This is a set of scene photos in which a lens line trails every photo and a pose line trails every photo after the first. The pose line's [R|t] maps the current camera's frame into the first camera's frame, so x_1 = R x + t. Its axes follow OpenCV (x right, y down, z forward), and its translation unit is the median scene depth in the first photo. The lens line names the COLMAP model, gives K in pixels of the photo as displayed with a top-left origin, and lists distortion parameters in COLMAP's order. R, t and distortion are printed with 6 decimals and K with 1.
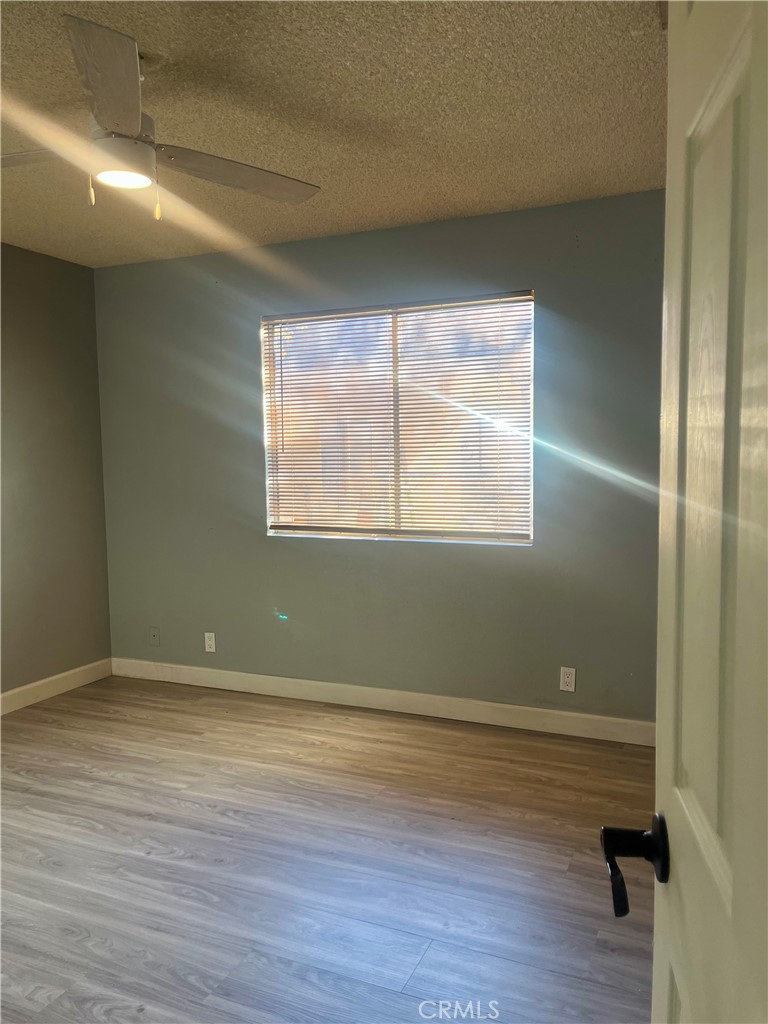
lens RADIAL K [[783.9, 0, 371.1], [0, 783.9, 516.8], [0, 0, 1]] dist [0.061334, -0.092326]
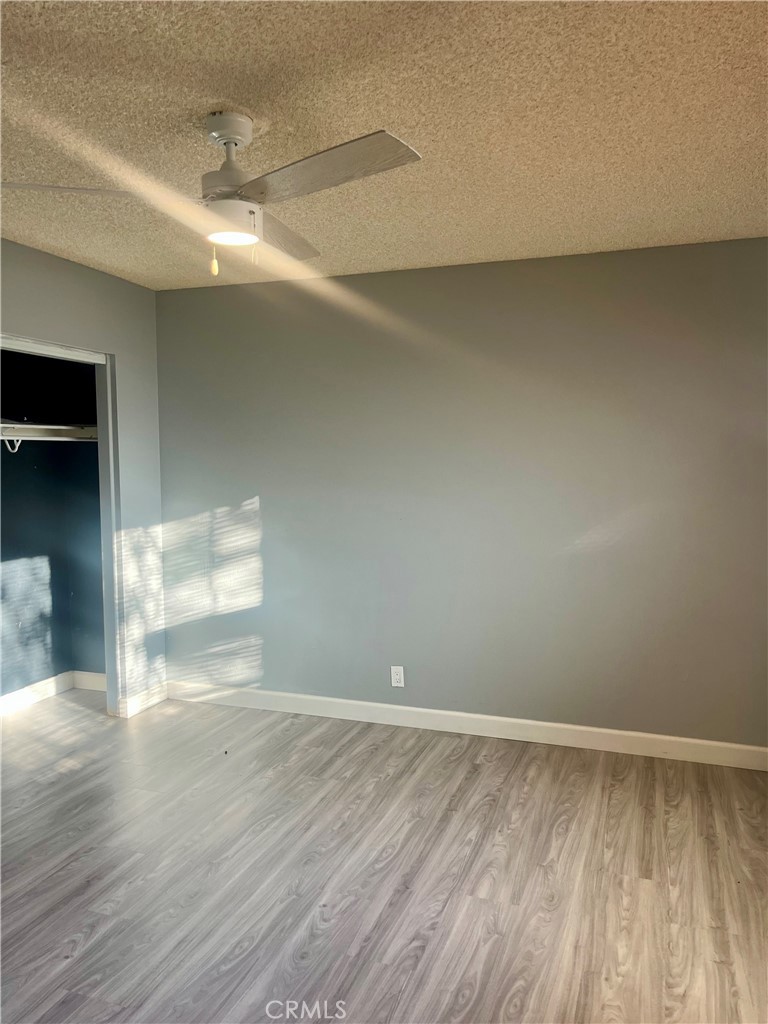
lens RADIAL K [[783.9, 0, 371.1], [0, 783.9, 516.8], [0, 0, 1]] dist [0.061334, -0.092326]
pose [[0.069032, 0.087773, -0.993746, 0.467306], [-0.080209, 0.993385, 0.082169, -0.086487], [0.994385, 0.074035, 0.075616, 0.725347]]
